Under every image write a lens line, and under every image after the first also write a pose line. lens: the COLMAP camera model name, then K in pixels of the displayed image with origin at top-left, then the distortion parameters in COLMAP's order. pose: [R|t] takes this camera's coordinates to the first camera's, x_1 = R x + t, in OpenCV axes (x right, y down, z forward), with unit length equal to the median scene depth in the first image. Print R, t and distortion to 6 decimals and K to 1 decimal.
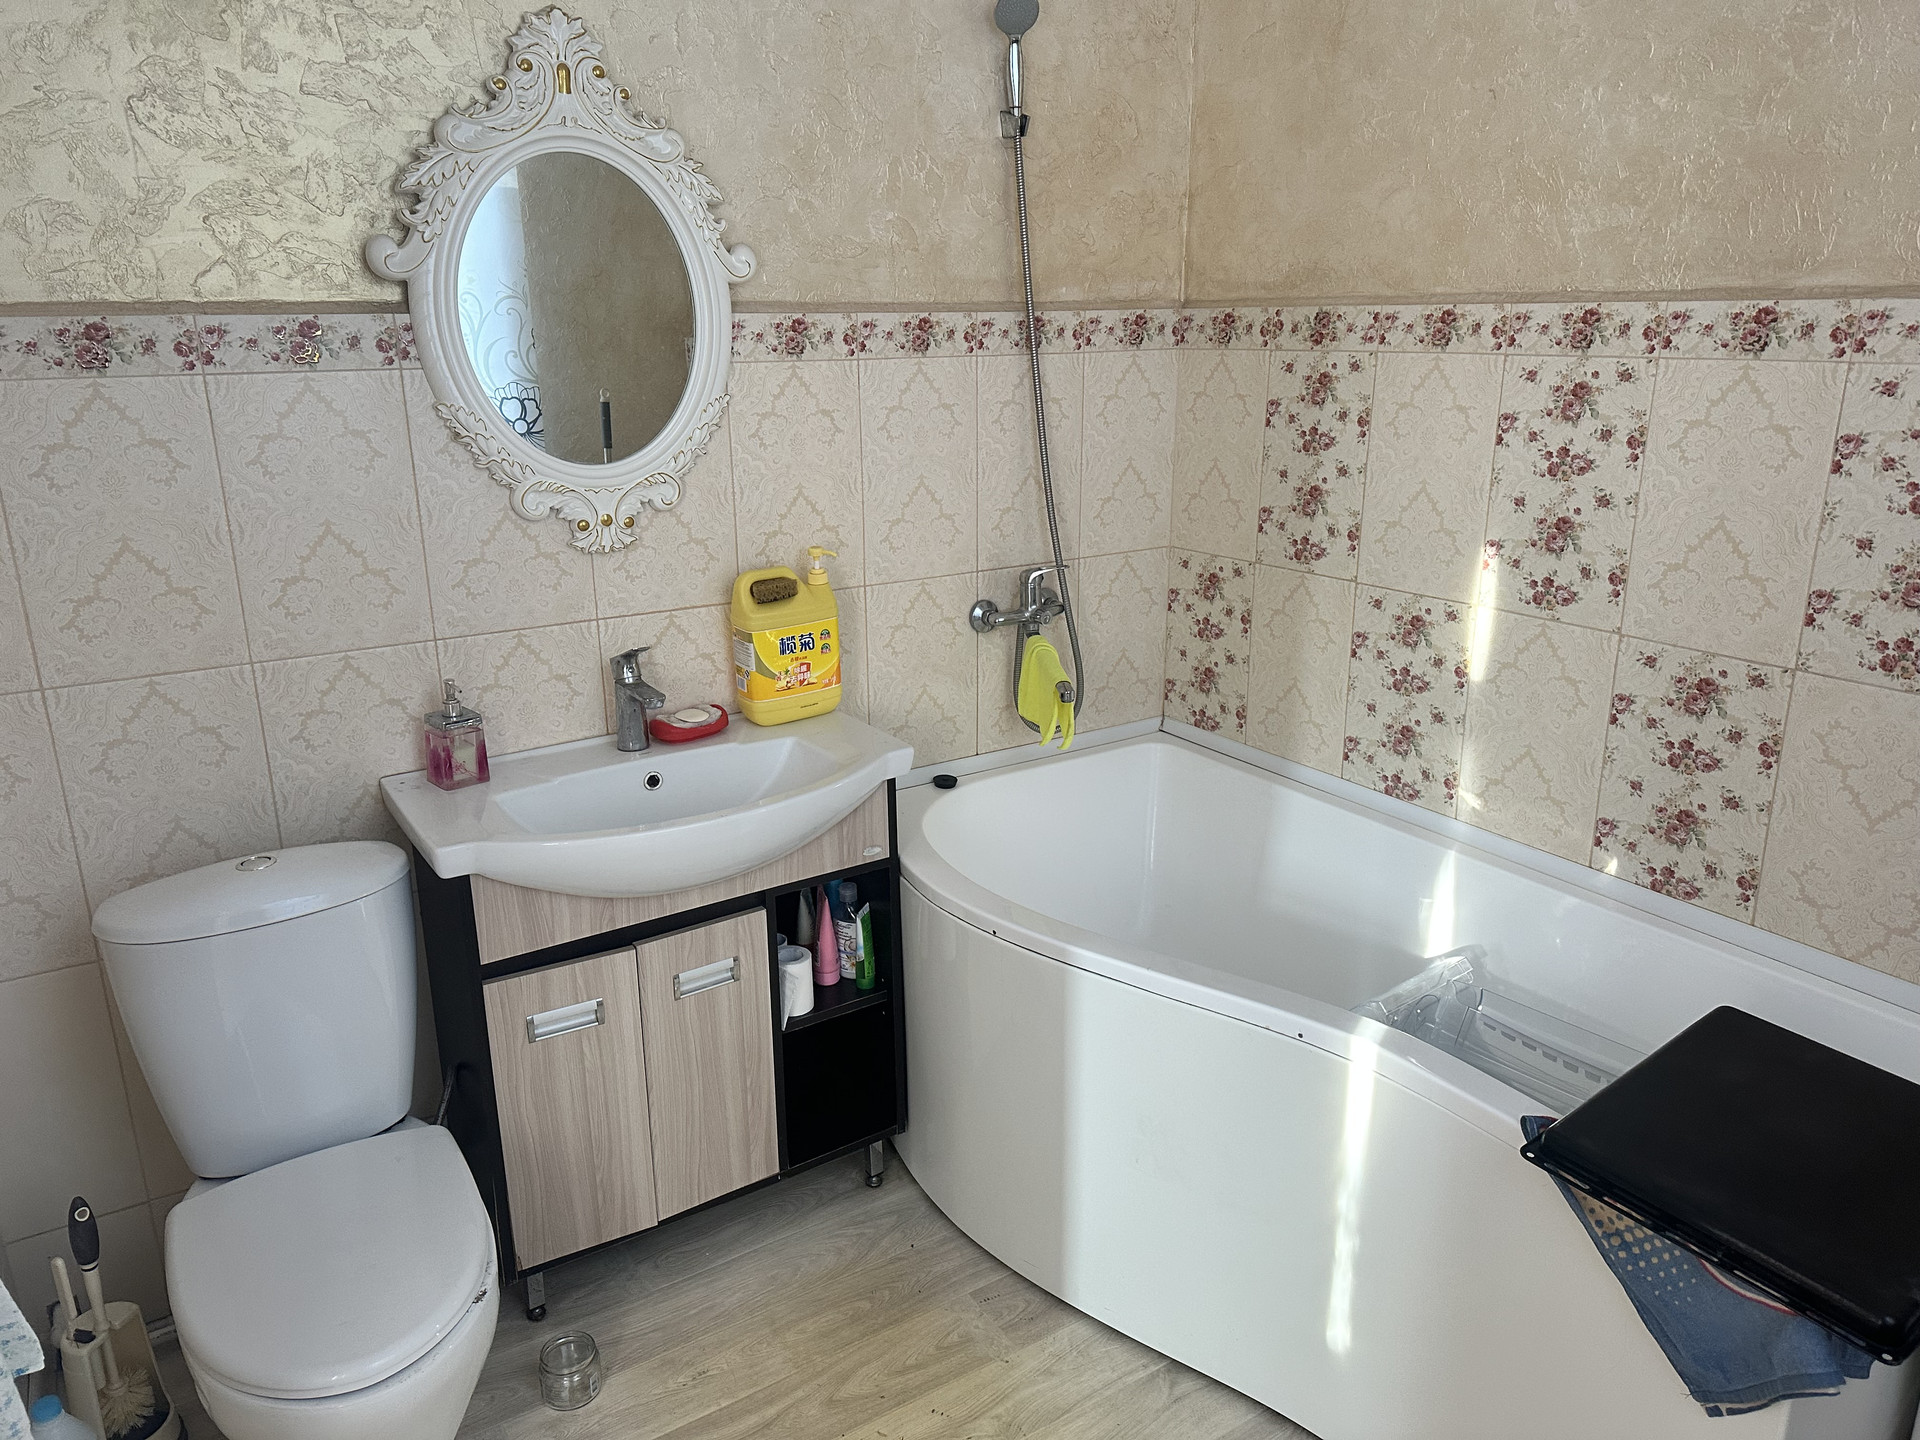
lens RADIAL K [[1314.1, 0, 962.5], [0, 1314.1, 716.7], [0, 0, 1]] dist [0.017874, -0.018515]
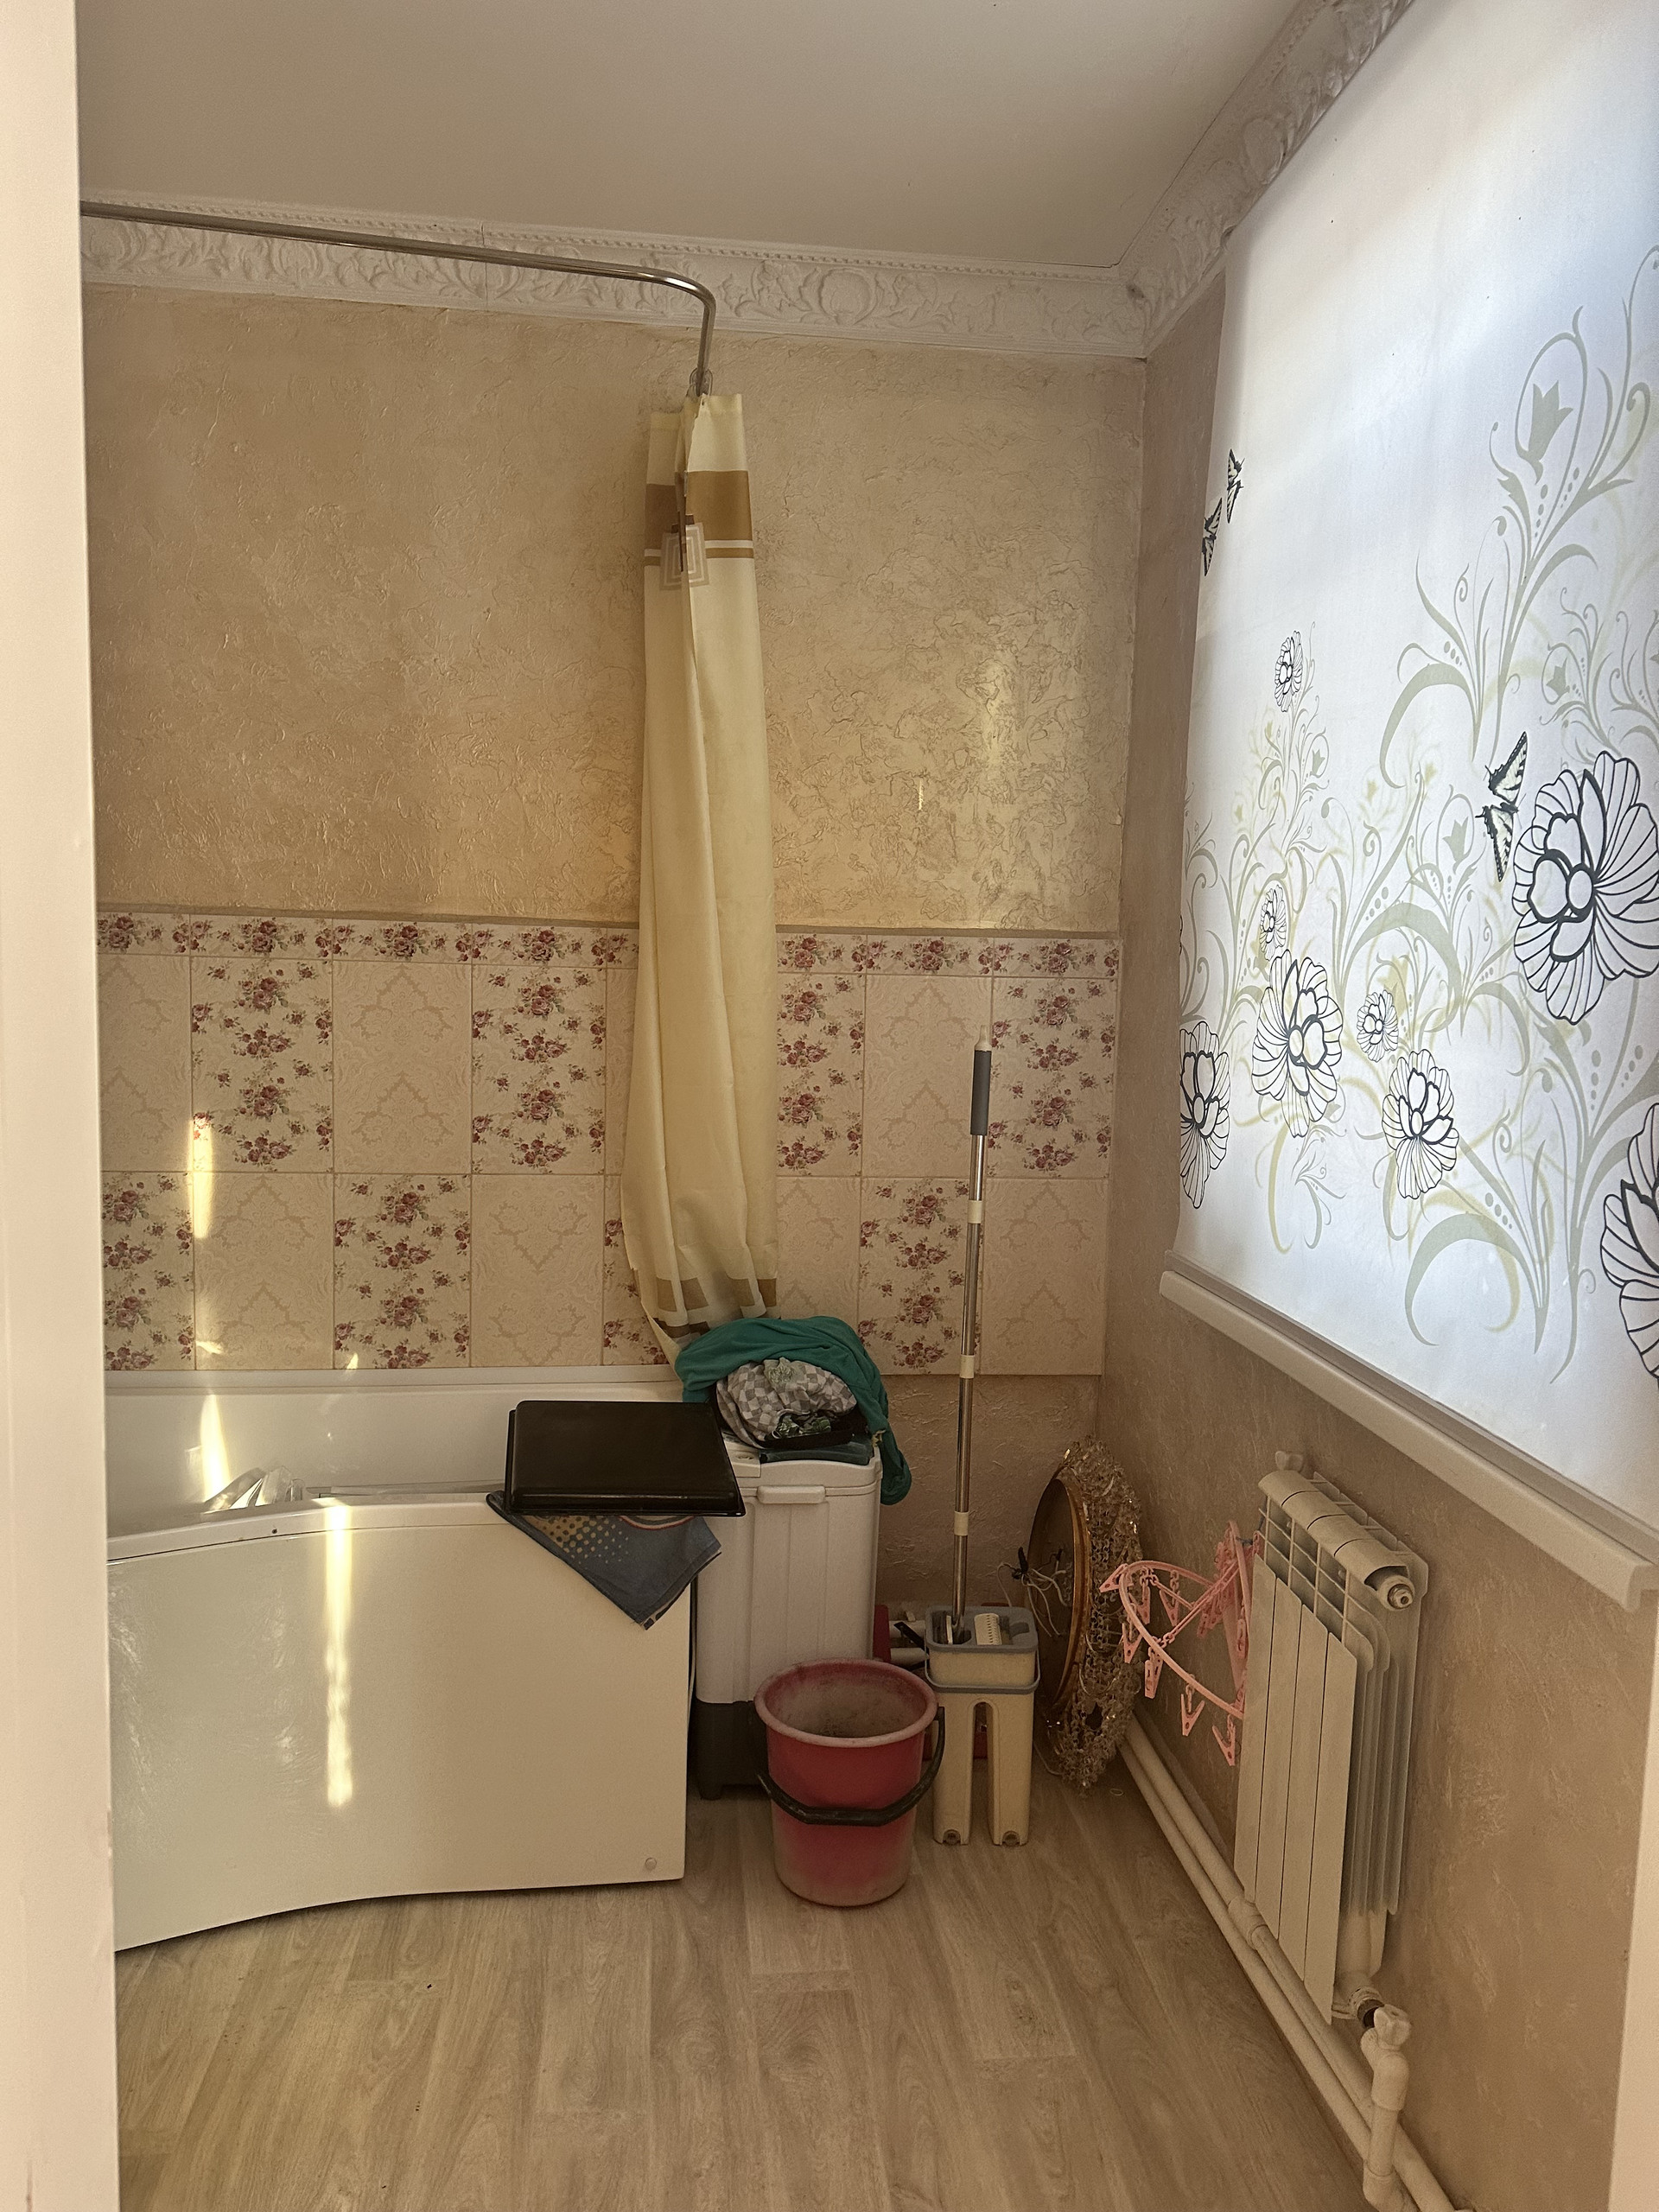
lens RADIAL K [[1494.7, 0, 826.3], [0, 1494.7, 1108.6], [0, 0, 1]] dist [0.040612, -0.051563]
pose [[0.453657, -0.080151, 0.887564, -0.567005], [0.229005, 0.972988, -0.029185, 0.027749], [-0.861250, 0.216497, 0.459758, -0.078282]]
